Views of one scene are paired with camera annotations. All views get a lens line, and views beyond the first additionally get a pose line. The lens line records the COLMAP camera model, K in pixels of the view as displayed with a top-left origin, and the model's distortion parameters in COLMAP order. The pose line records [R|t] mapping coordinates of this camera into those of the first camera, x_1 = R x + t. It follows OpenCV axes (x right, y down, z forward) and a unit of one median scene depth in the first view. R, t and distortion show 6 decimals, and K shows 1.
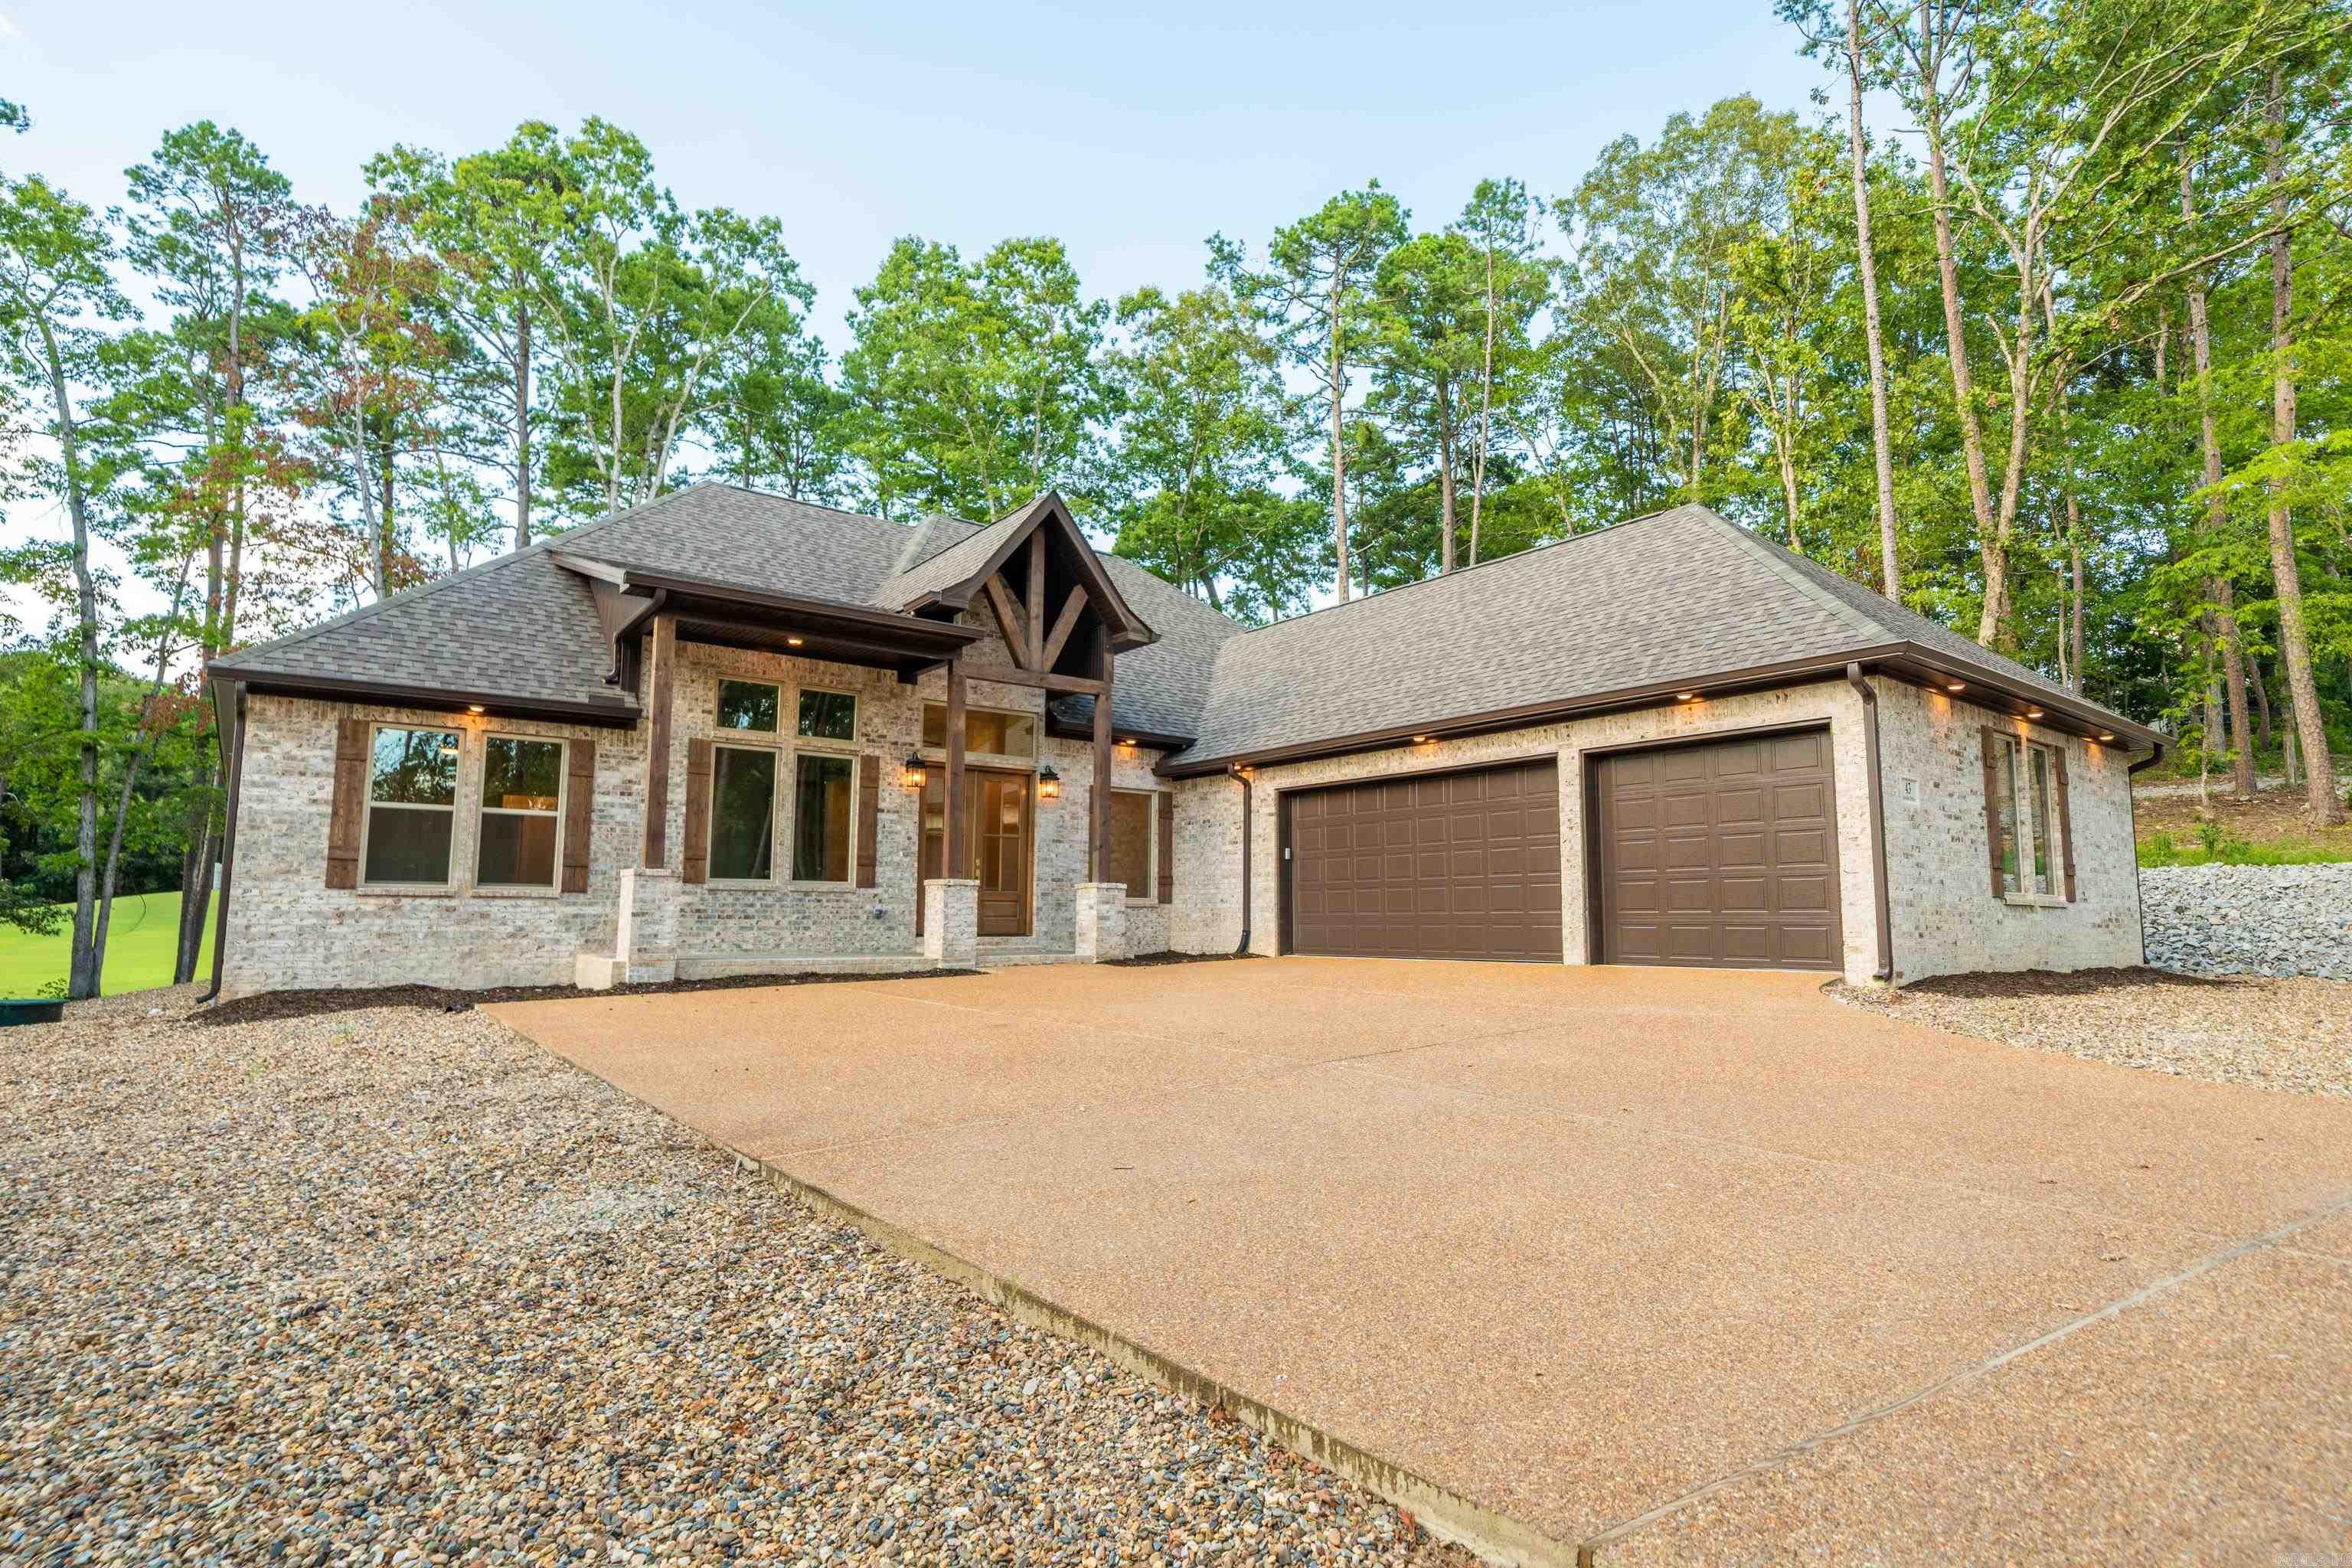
lens RADIAL K [[1200.3, 0, 1170.6], [0, 1200.3, 785.8], [0, 0, 1]] dist [0.000217, 0.000988]
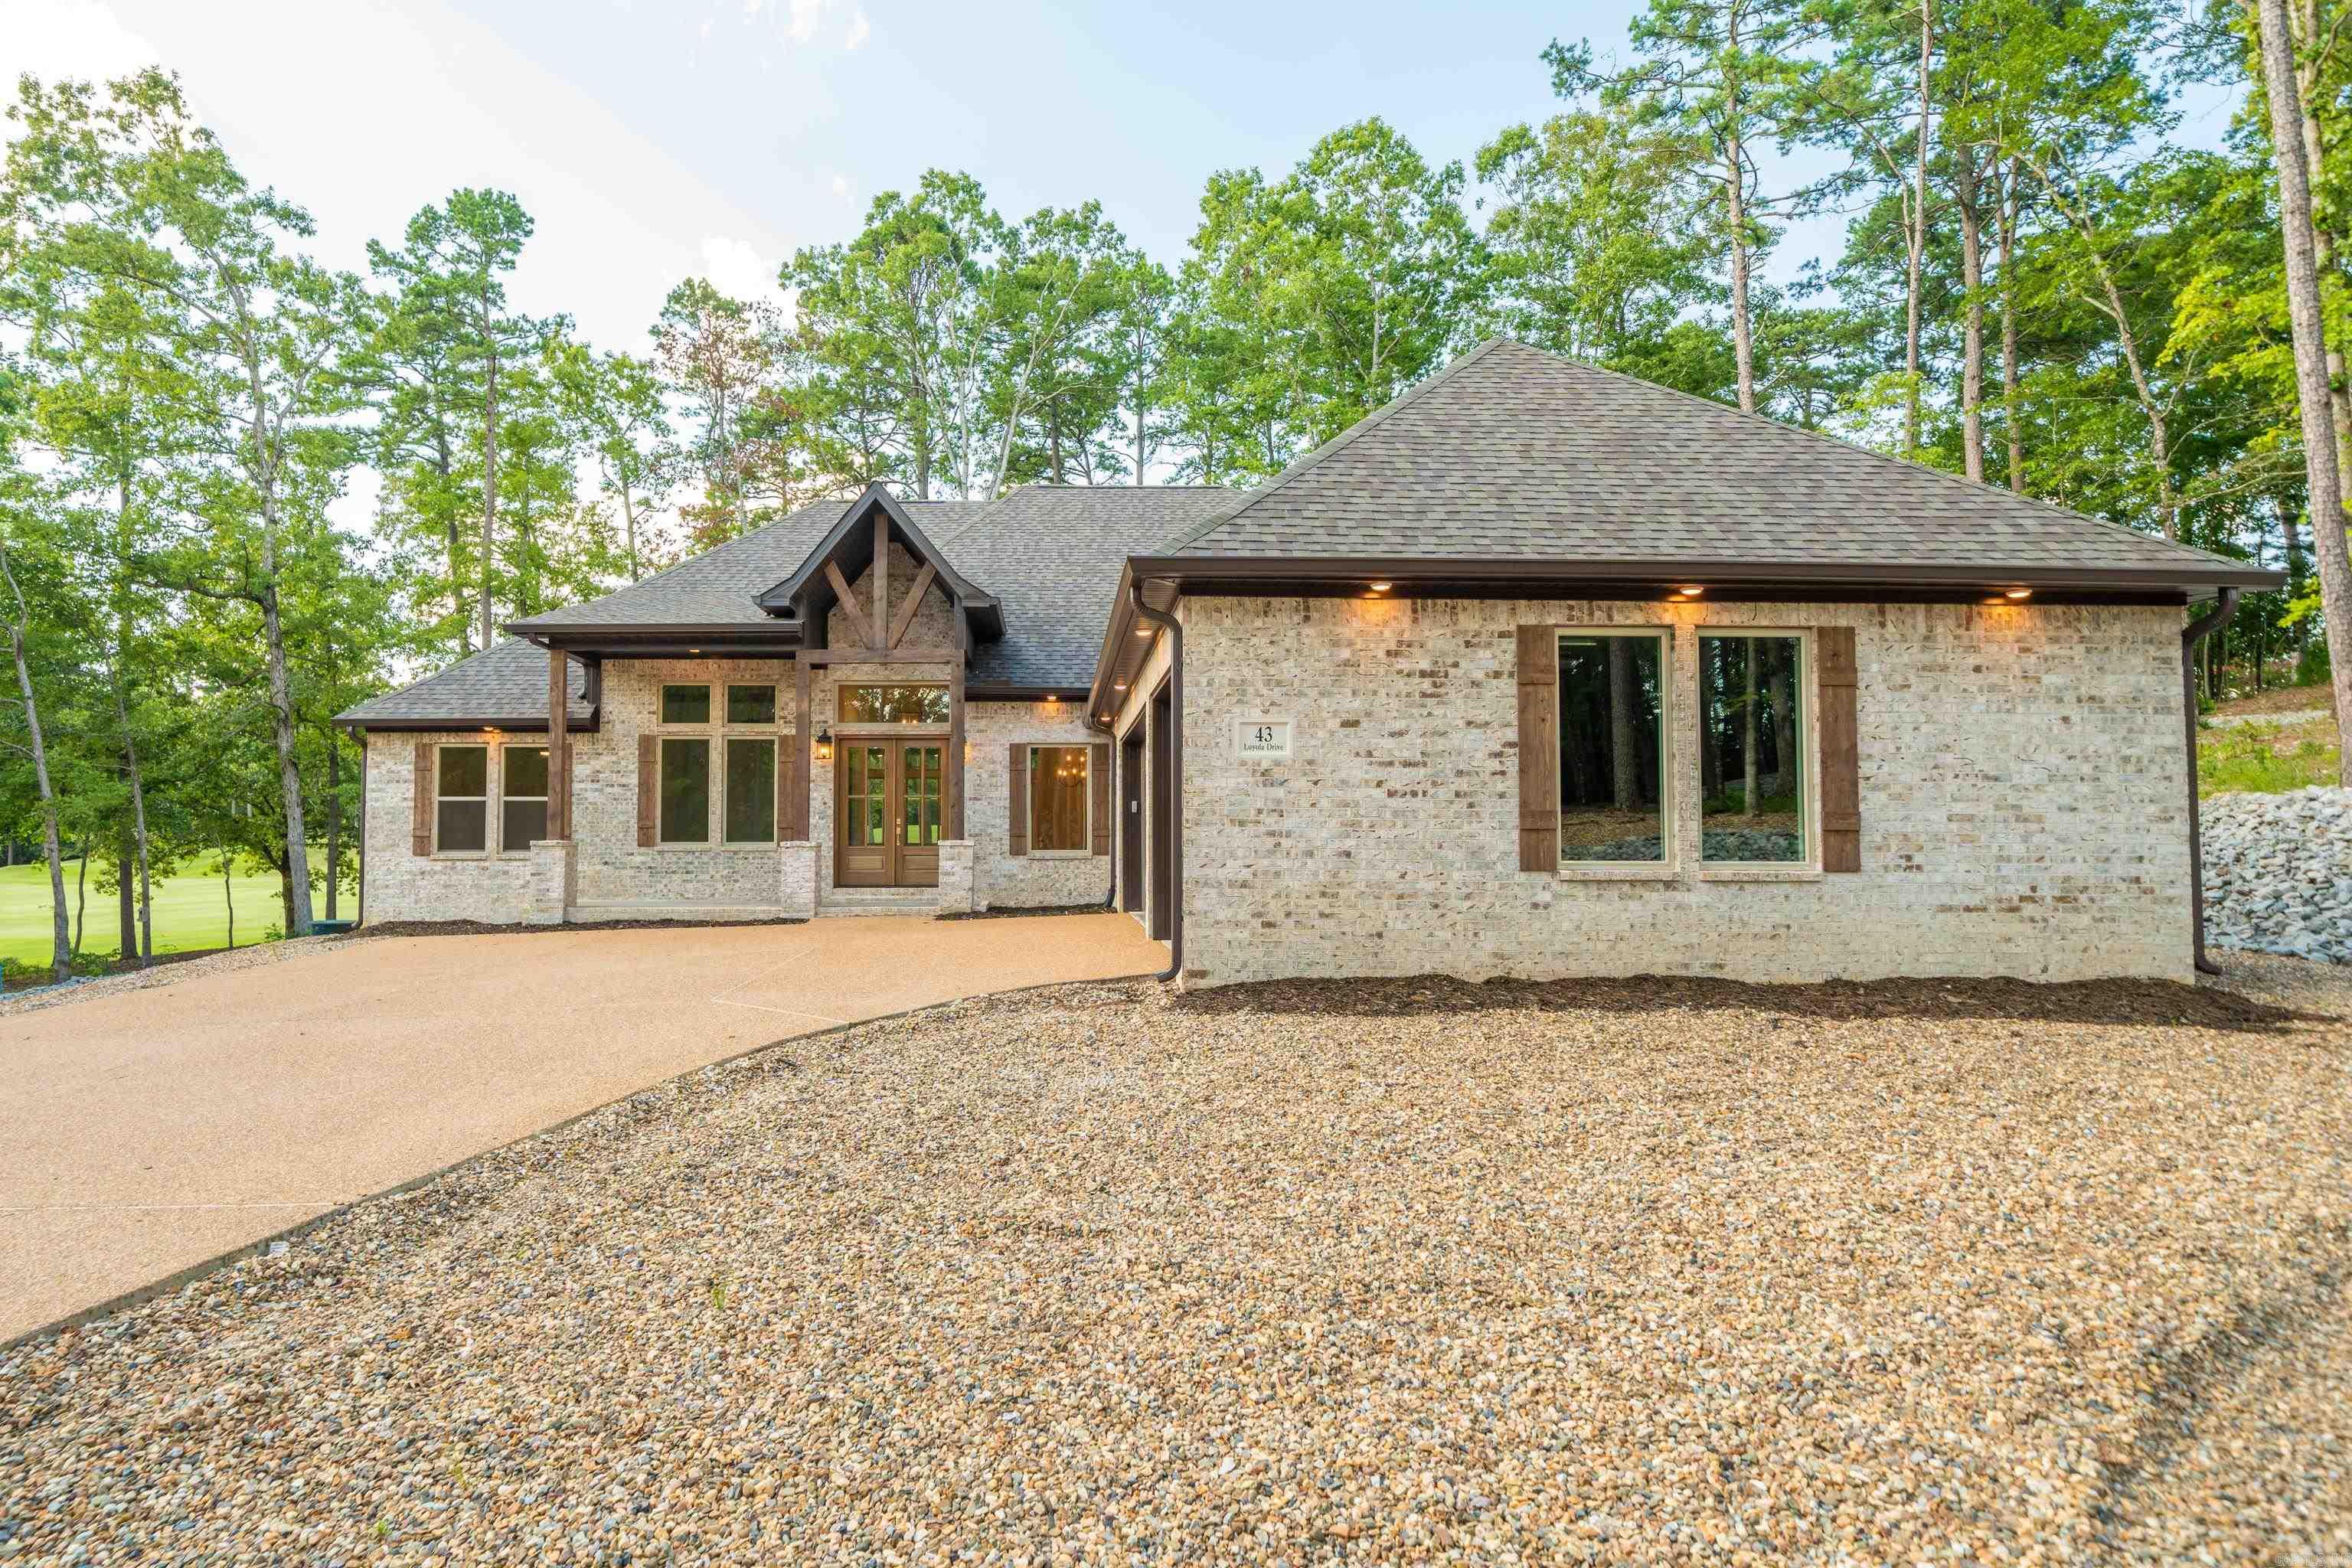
lens RADIAL K [[1215.7, 0, 1076.5], [0, 1215.7, 783.9], [0, 0, 1]] dist [0.002712, -0.000346]
pose [[0.800573, -0.034149, -0.598262, 0.744591], [0.073291, 0.996459, 0.041198, -0.006409], [0.594737, -0.076829, 0.800241, 0.223014]]
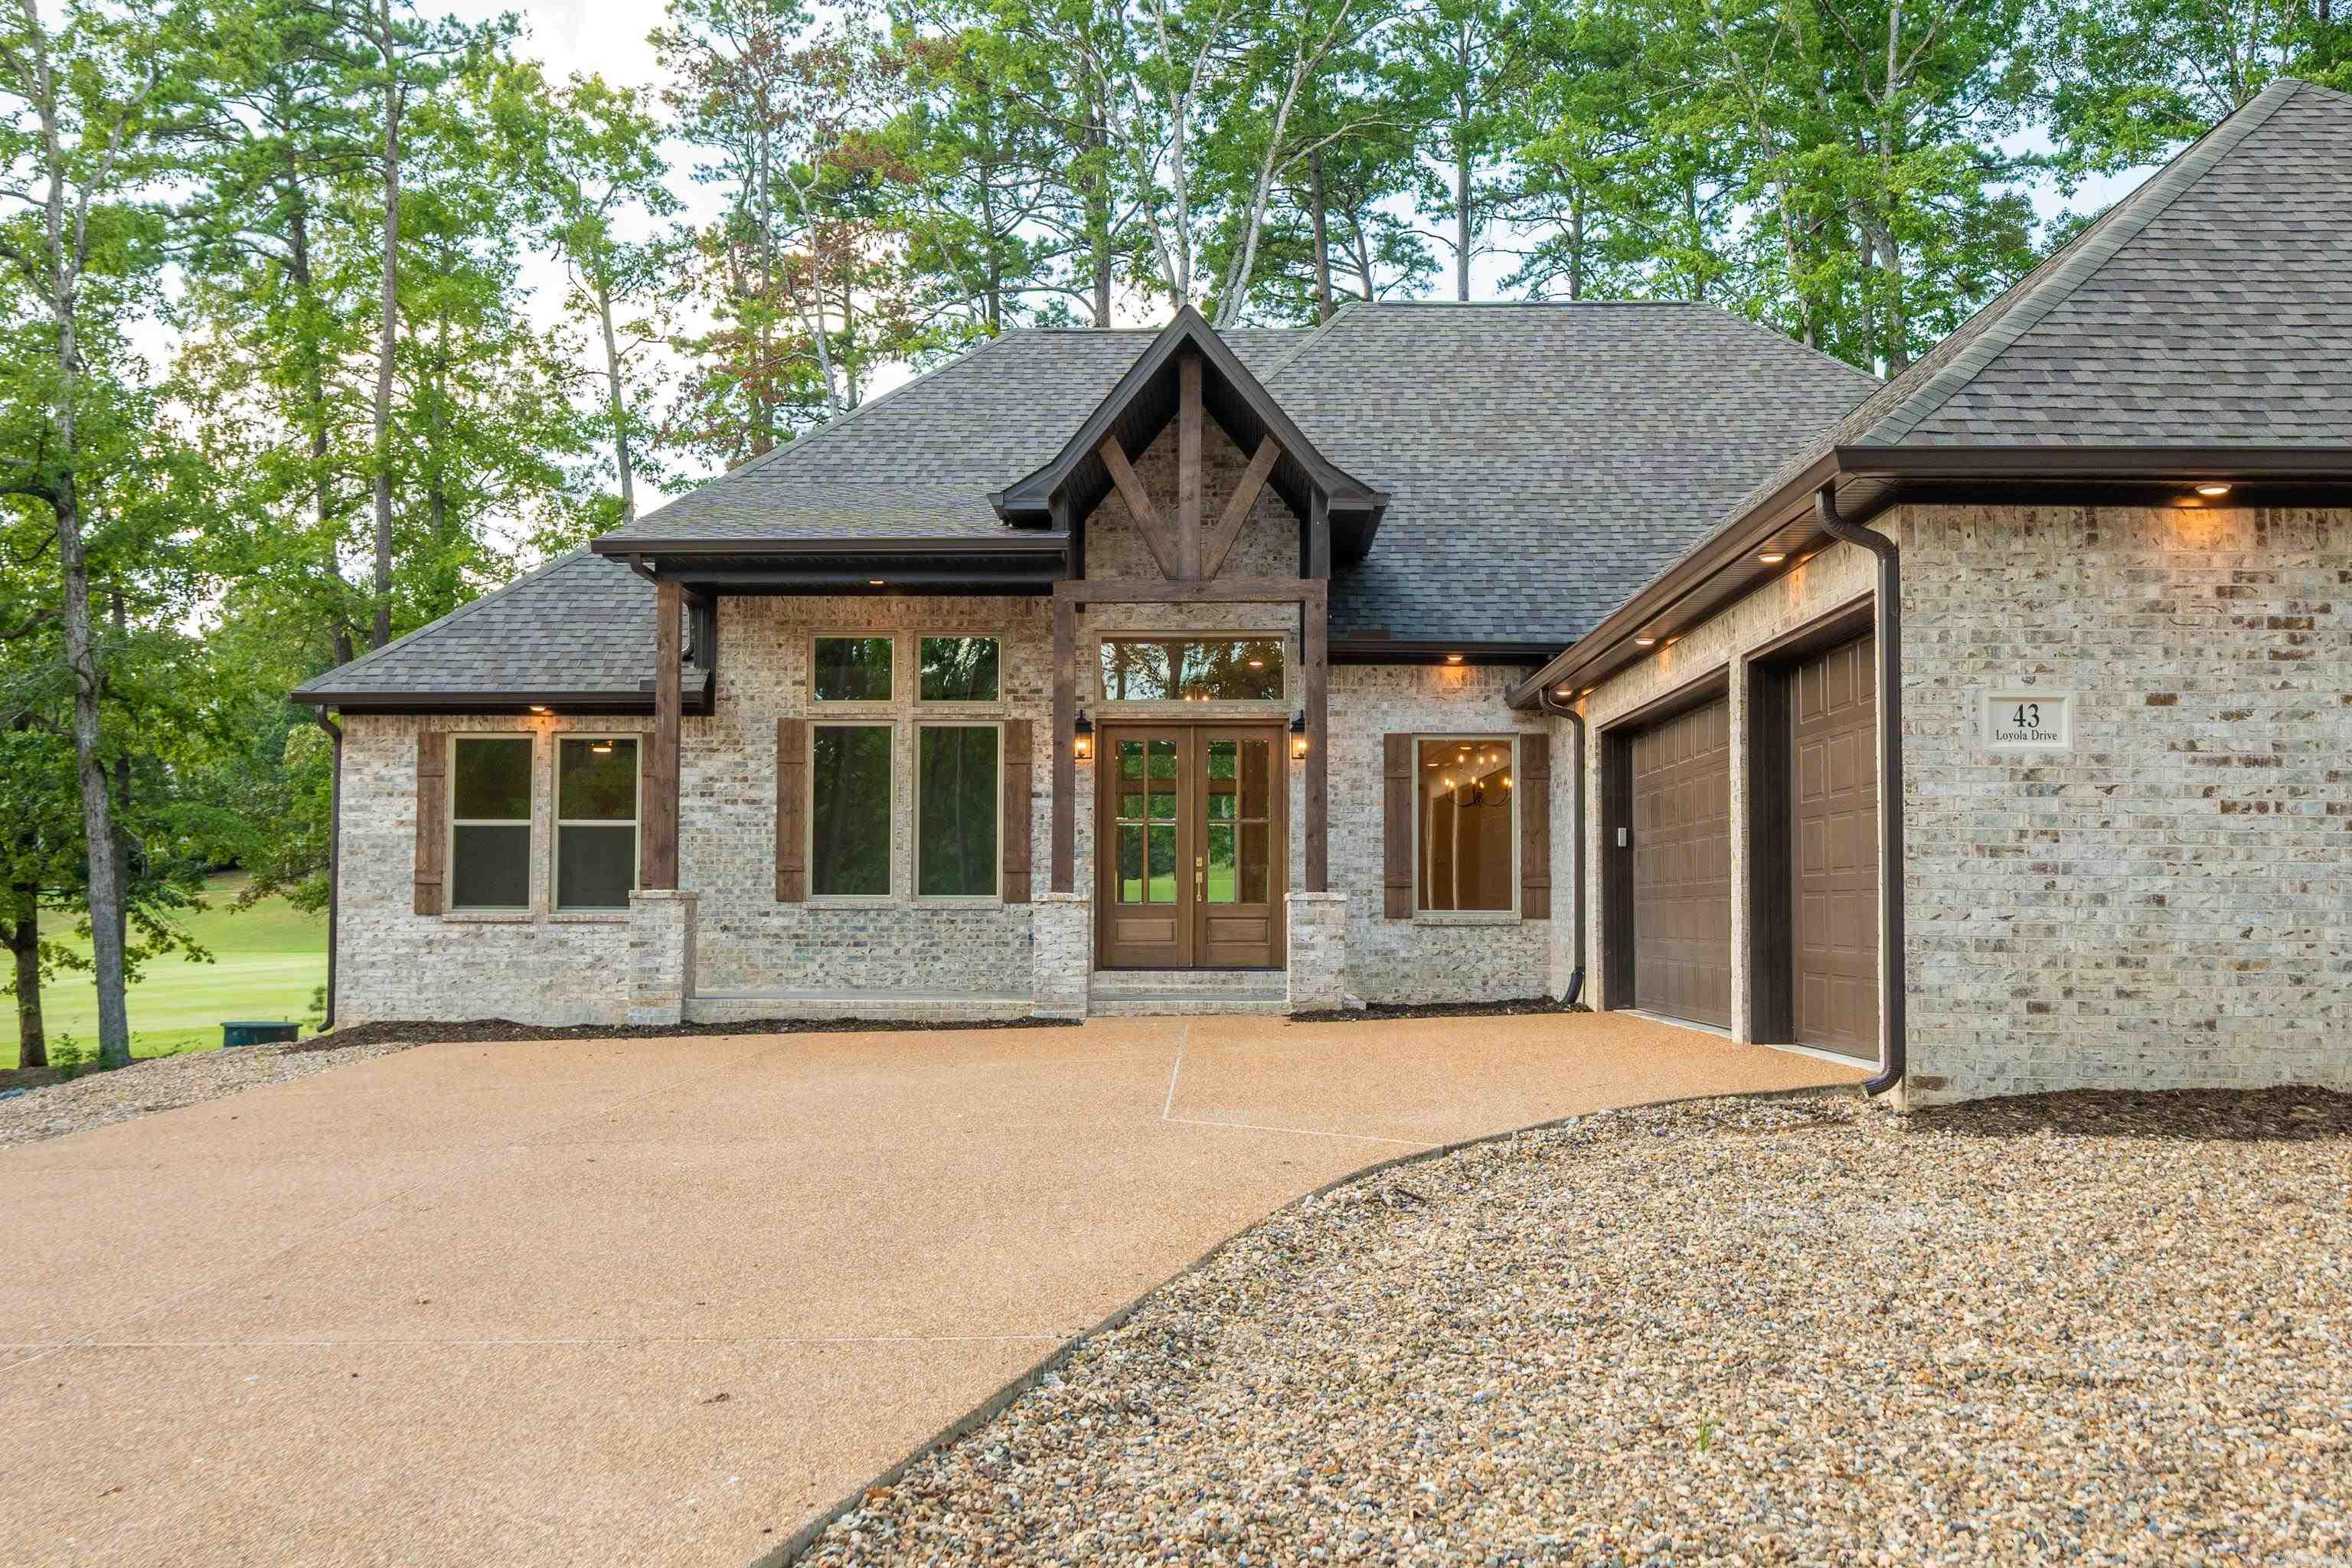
lens RADIAL K [[2163.1, 0, 1178.0], [0, 2163.1, 783.8], [0, 0, 1]] dist [0.003242, 0.000000]
pose [[0.777709, -0.039808, -0.627363, 0.685528], [0.072459, 0.997018, 0.026559, -0.015607], [0.624435, -0.066113, 0.778274, 0.049527]]
